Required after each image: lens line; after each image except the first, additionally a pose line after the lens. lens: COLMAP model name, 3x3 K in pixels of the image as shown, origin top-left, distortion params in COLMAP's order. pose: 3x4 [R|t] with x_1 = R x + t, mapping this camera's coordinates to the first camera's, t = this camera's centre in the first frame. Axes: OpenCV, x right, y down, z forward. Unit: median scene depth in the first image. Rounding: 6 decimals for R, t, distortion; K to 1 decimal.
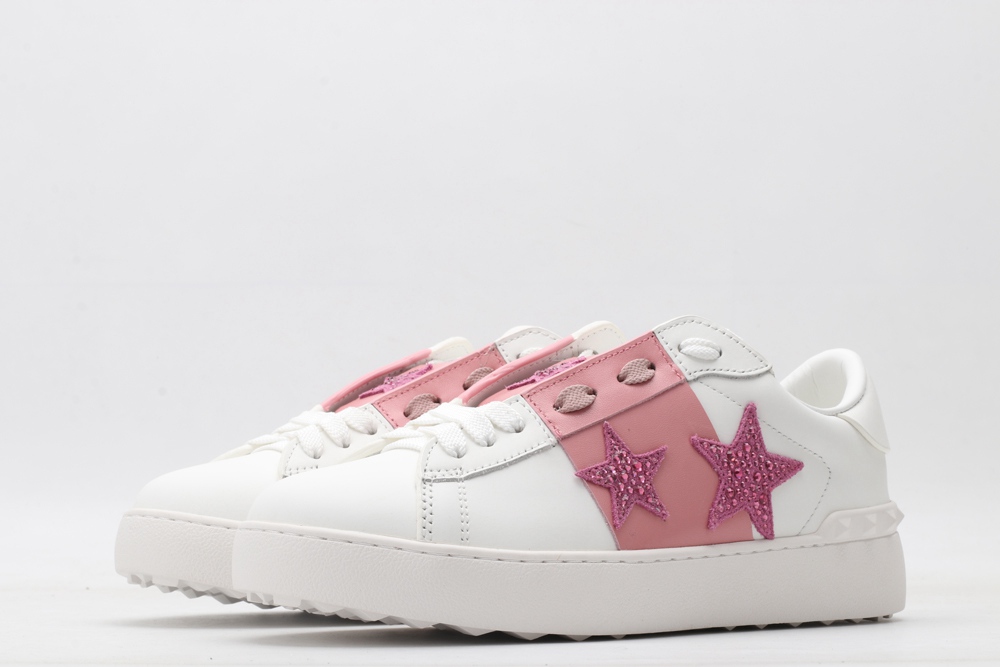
lens RADIAL K [[2312.5, 0, 500.0], [0, 2312.5, 333.5], [0, 0, 1]] dist [-0.033712, -0.070959]
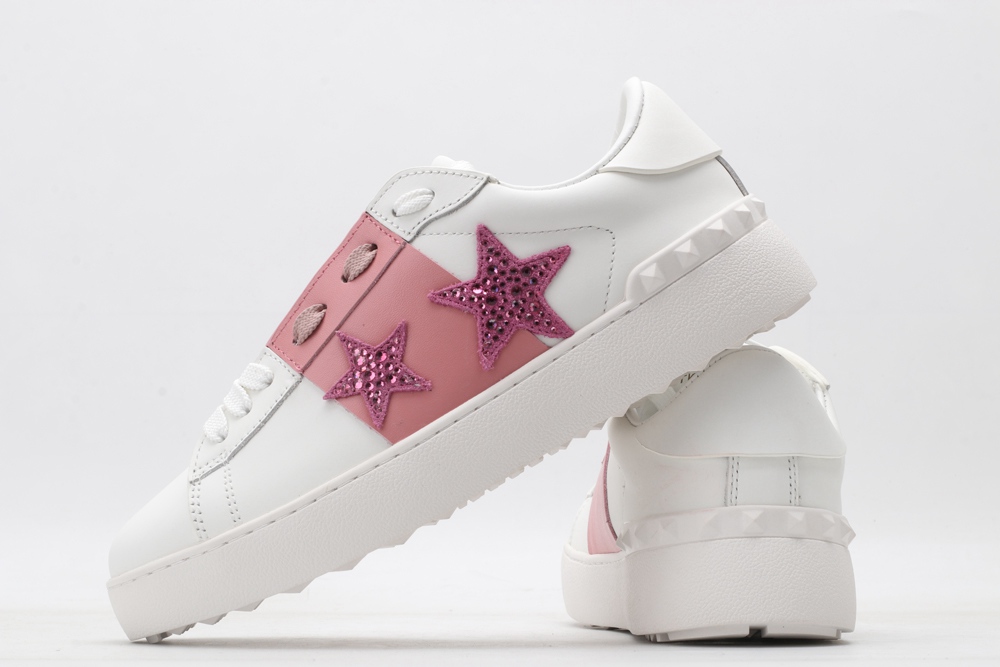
lens RADIAL K [[2312.5, 0, 500.0], [0, 2312.5, 333.5], [0, 0, 1]] dist [-0.033712, -0.070959]
pose [[0.773744, -0.473934, -0.420366, 0.507178], [0.524940, 0.851113, 0.006655, 0.067785], [0.354626, -0.225816, 0.907330, 0.119103]]
